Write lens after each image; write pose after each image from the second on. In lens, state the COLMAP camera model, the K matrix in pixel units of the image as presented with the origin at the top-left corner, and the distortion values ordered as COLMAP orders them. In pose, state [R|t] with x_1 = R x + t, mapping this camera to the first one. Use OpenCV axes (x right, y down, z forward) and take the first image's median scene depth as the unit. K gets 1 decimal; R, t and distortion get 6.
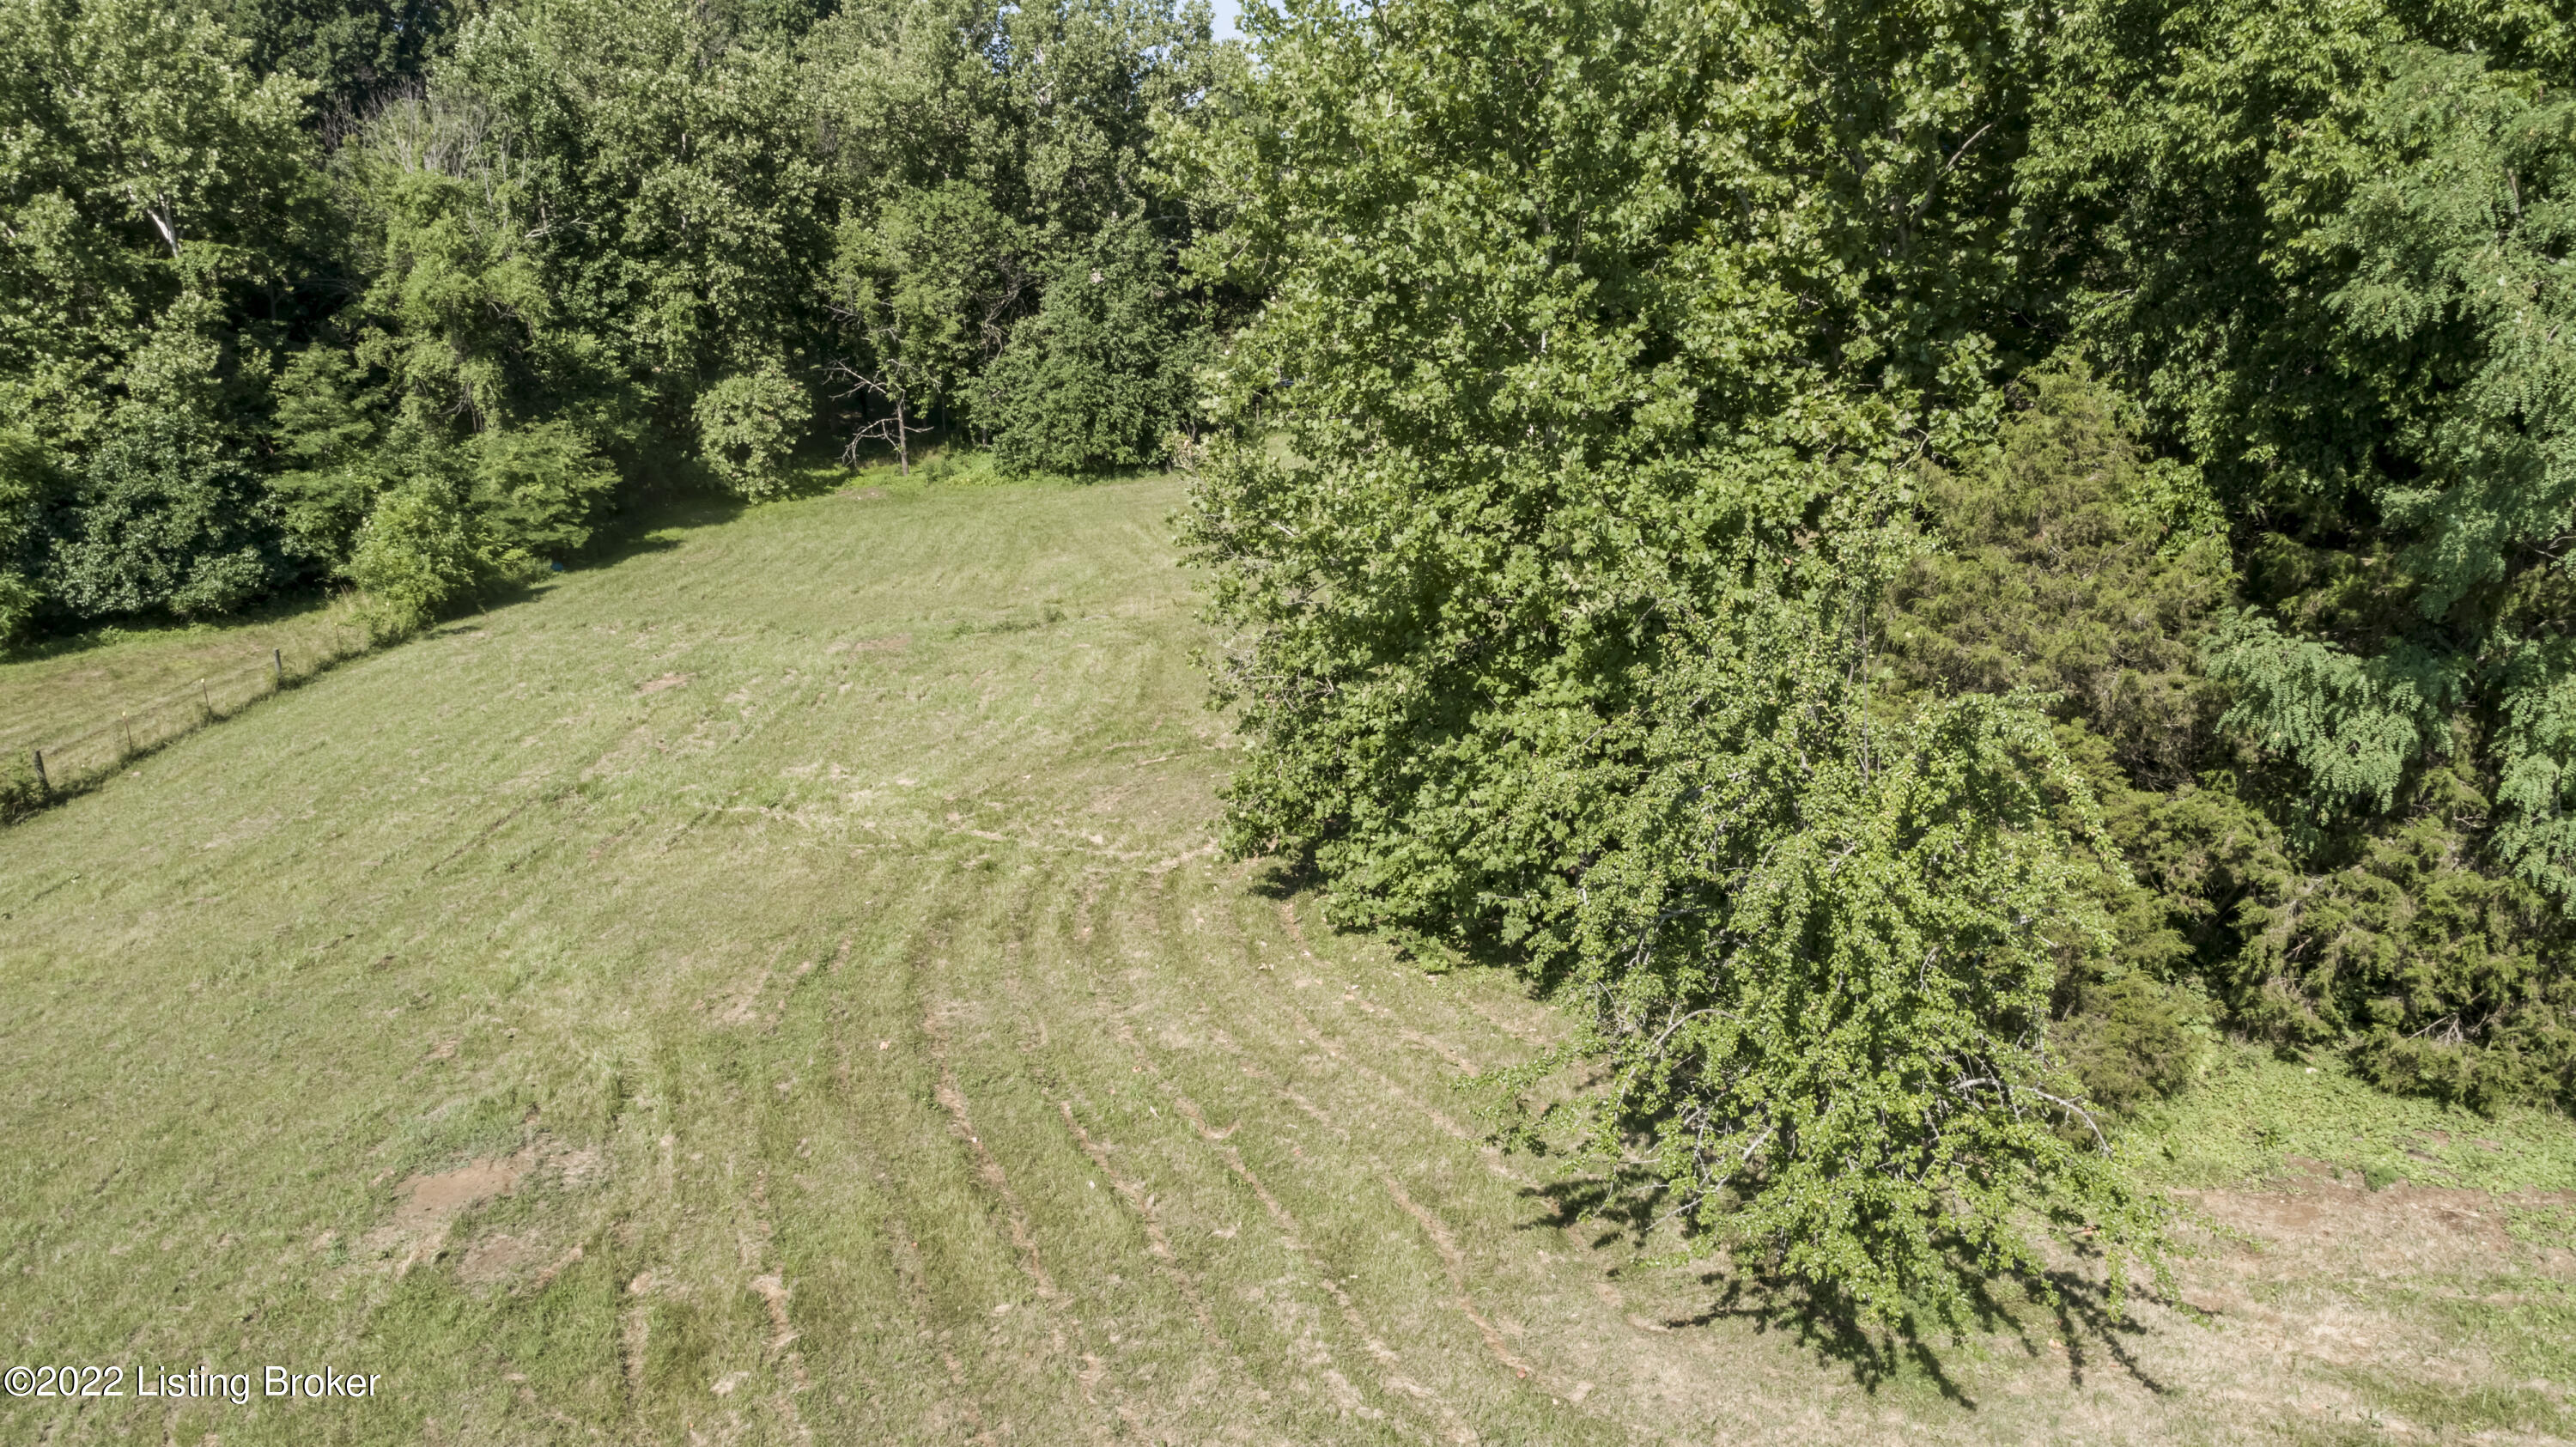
lens RADIAL K [[1720.3, 0, 1300.3], [0, 1720.3, 731.5], [0, 0, 1]] dist [-0.017749, 0.005988]
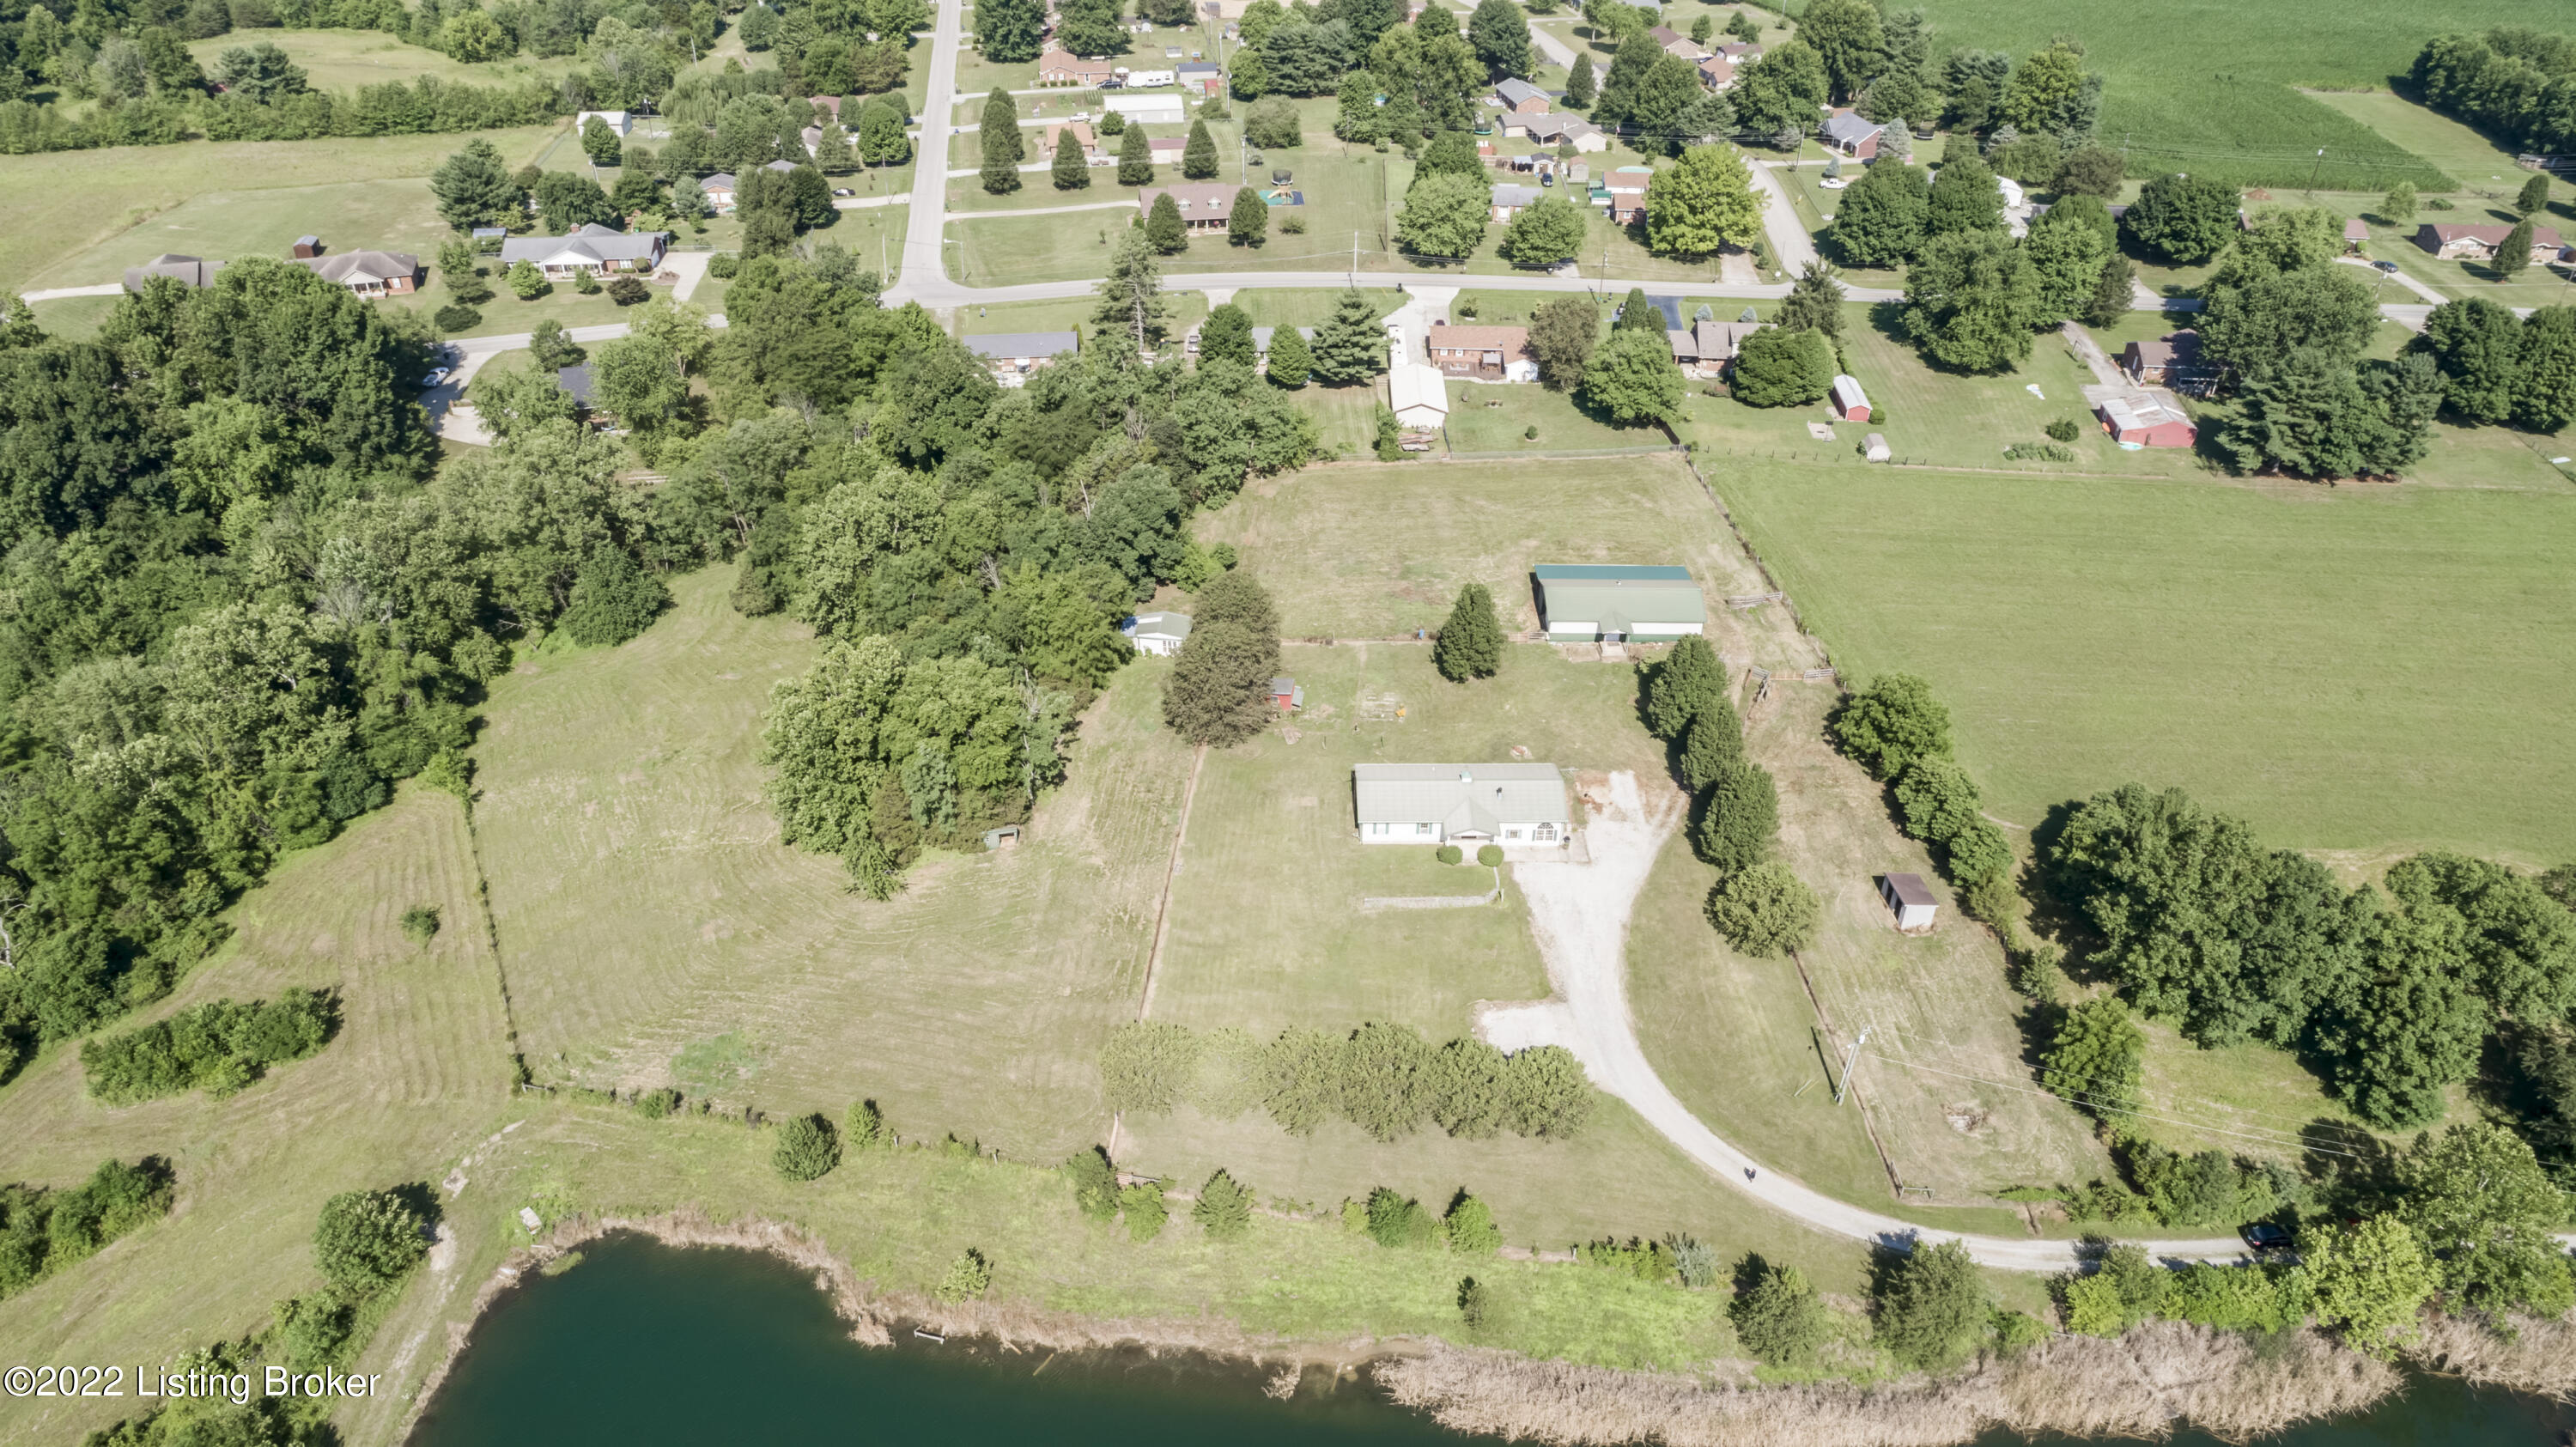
lens RADIAL K [[1720.3, 0, 1285.7], [0, 1720.3, 721.0], [0, 0, 1]] dist [-0.017749, 0.005988]
pose [[0.892317, -0.258153, 0.370307, -0.250390], [0.146732, 0.941663, 0.302887, -0.795925], [-0.426895, -0.215935, 0.878141, -2.069782]]
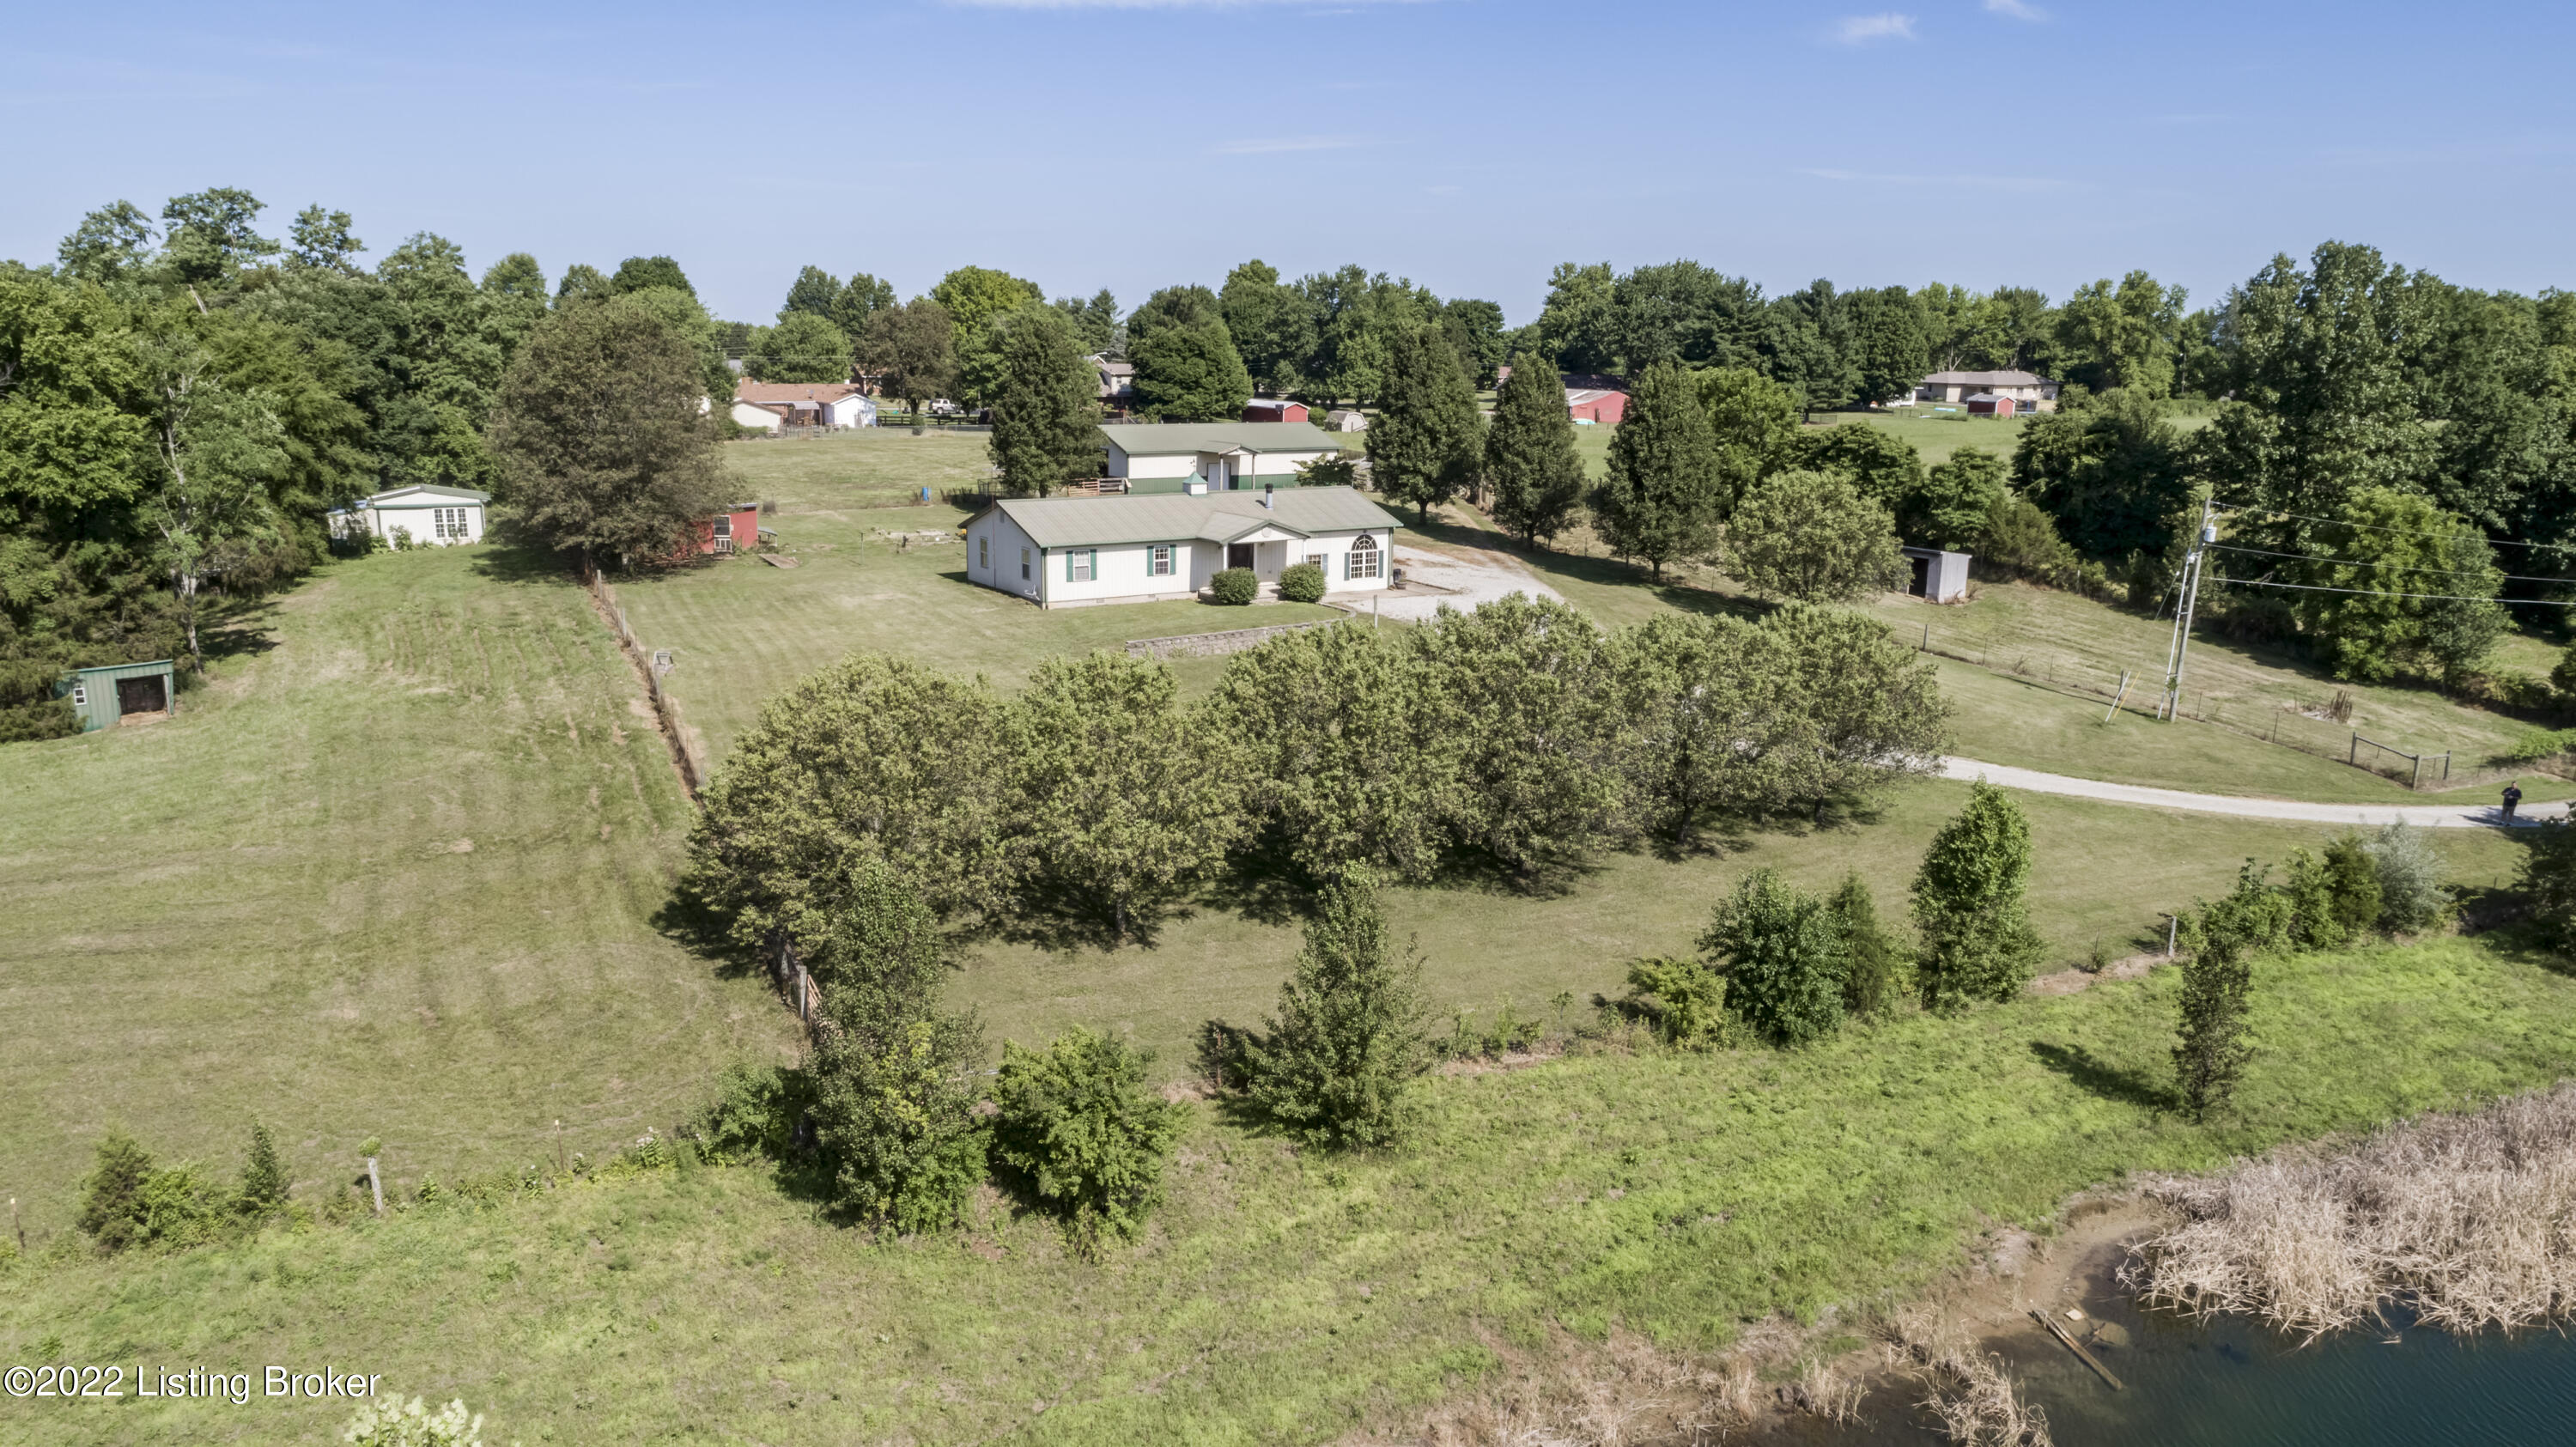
lens RADIAL K [[1720.3, 0, 1283.5], [0, 1720.3, 720.0], [0, 0, 1]] dist [-0.017749, 0.005988]
pose [[0.513122, -0.189437, 0.837149, -0.183949], [0.264398, 0.962797, 0.055809, 0.180775], [-0.816578, 0.192704, 0.544120, -0.735534]]
